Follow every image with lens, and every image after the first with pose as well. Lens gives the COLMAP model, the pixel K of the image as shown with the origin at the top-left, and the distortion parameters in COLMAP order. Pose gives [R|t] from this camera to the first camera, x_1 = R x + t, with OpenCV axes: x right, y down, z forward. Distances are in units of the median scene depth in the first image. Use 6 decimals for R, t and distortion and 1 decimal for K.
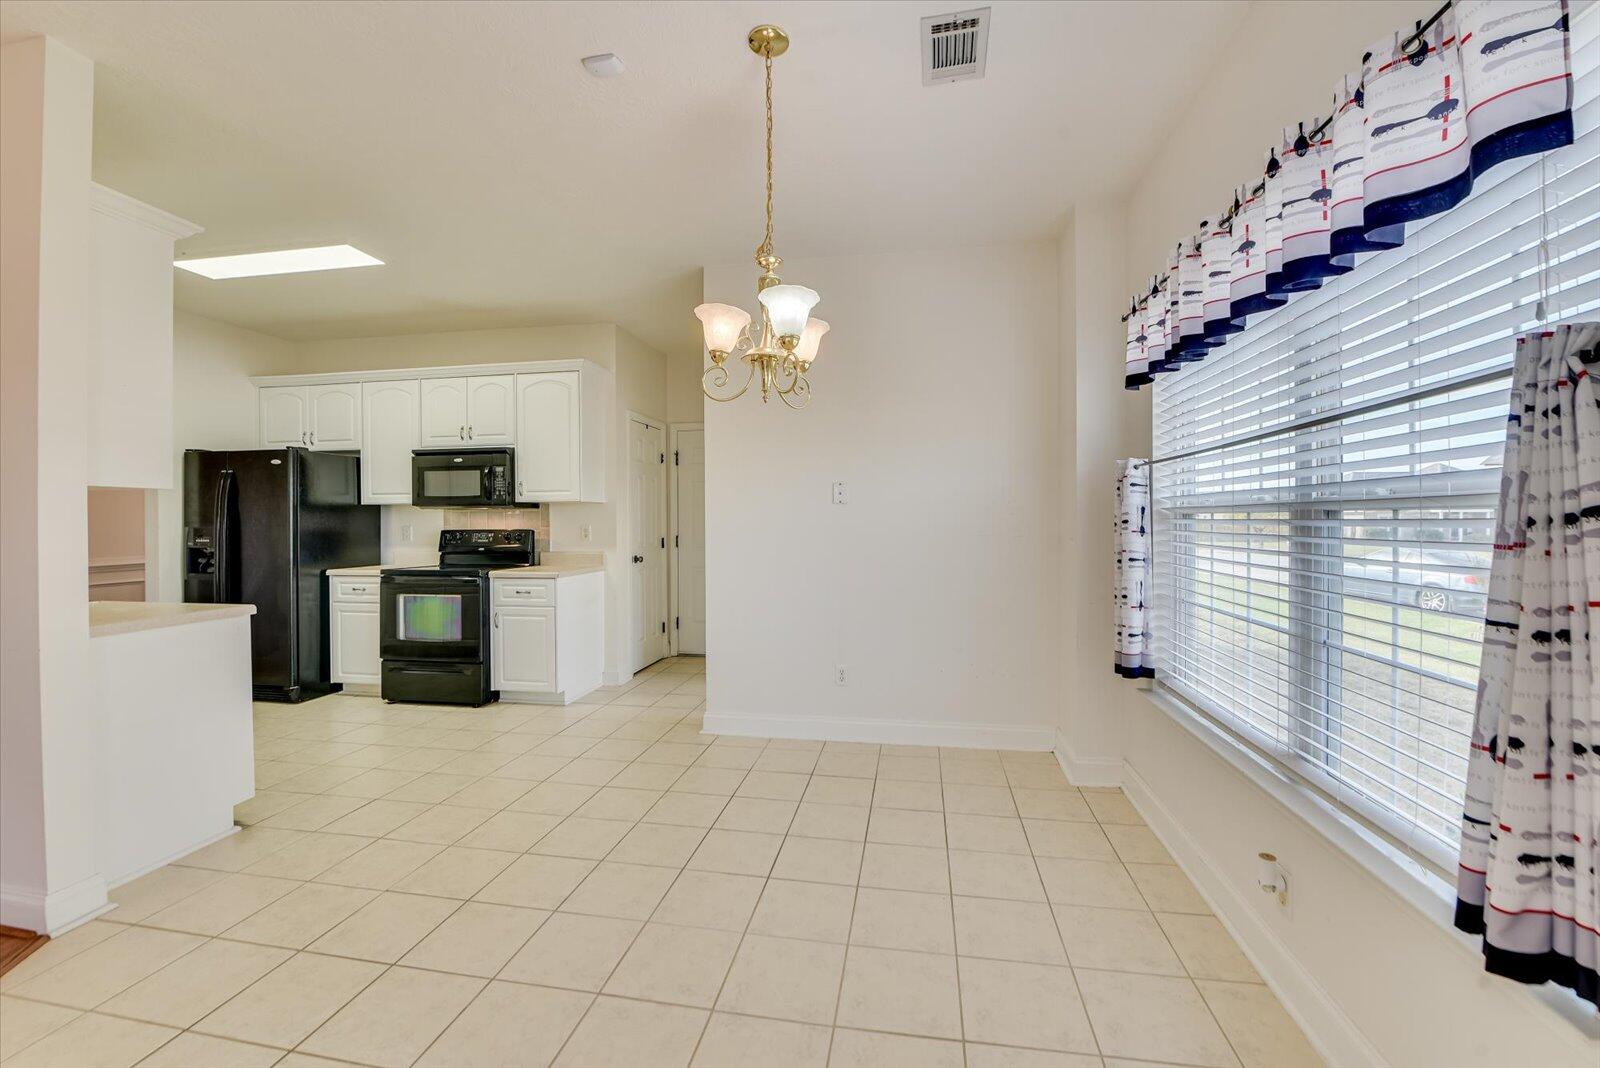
lens RADIAL K [[634.7, 0, 796.2], [0, 634.7, 523.9], [0, 0, 1]] dist [-0.013450, -0.000327]
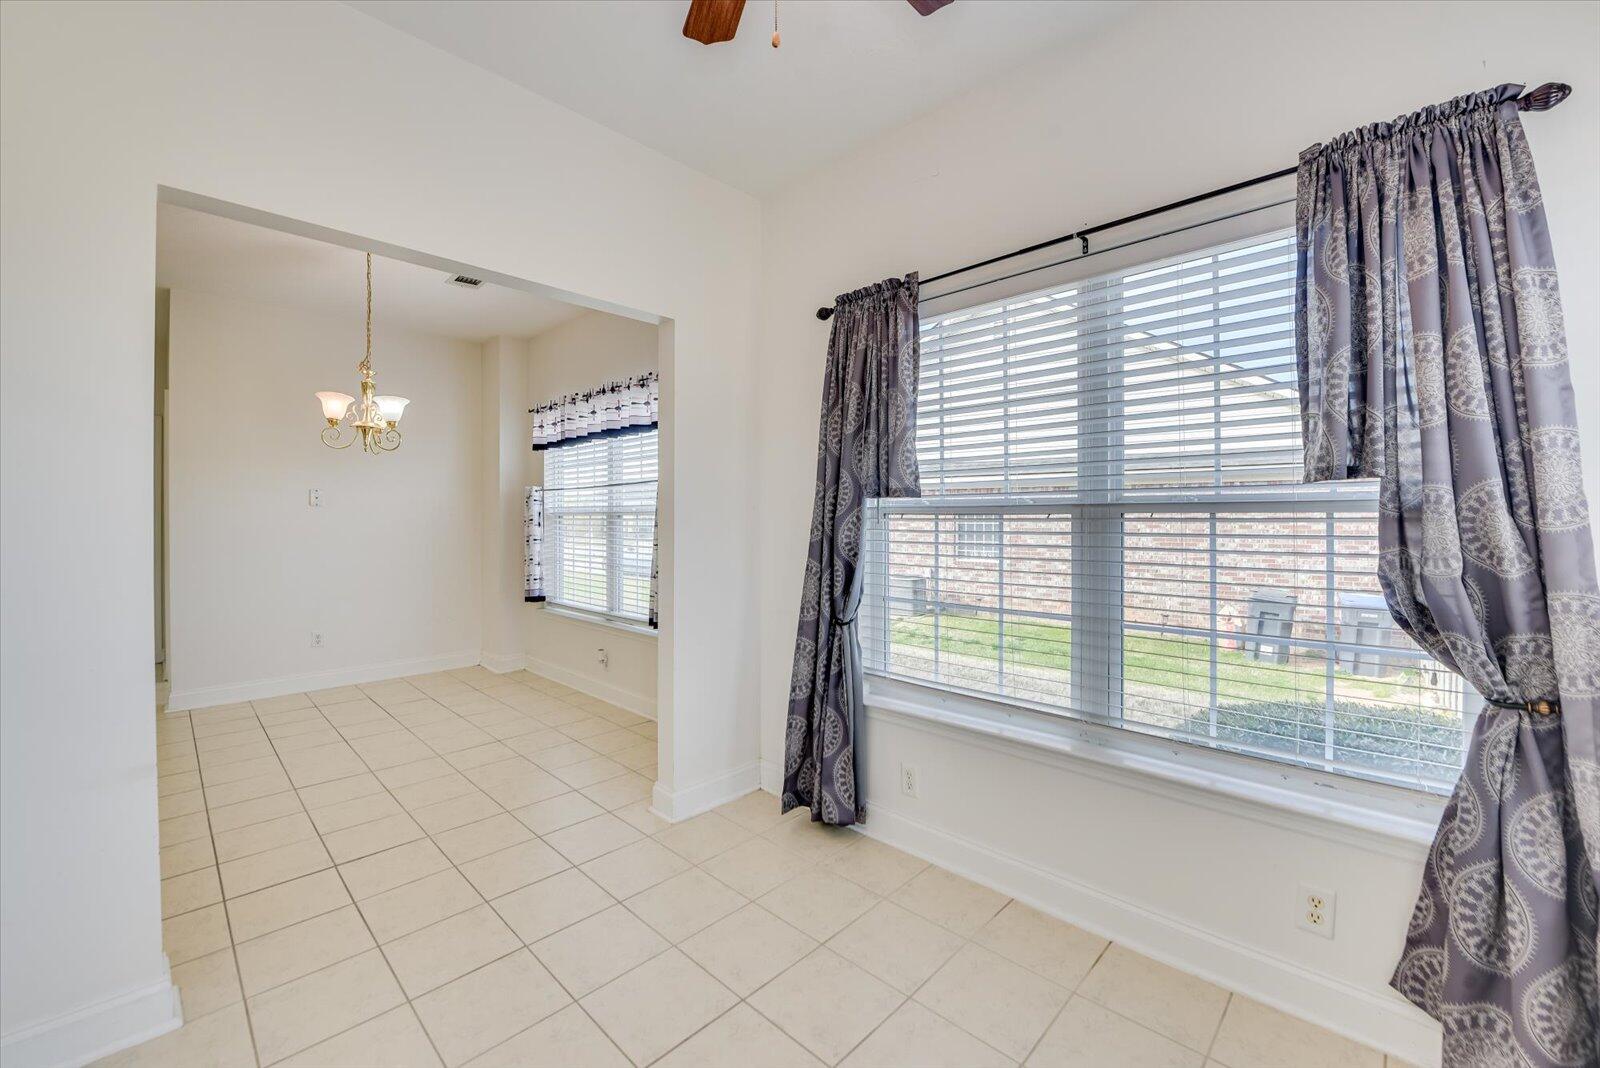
lens RADIAL K [[634.7, 0, 796.2], [0, 634.7, 523.9], [0, 0, 1]] dist [-0.013450, -0.000327]
pose [[0.551499, -0.003847, 0.834167, -0.626337], [-0.000177, 0.999989, 0.004728, -0.000665], [-0.834176, -0.002755, 0.551492, -0.709314]]
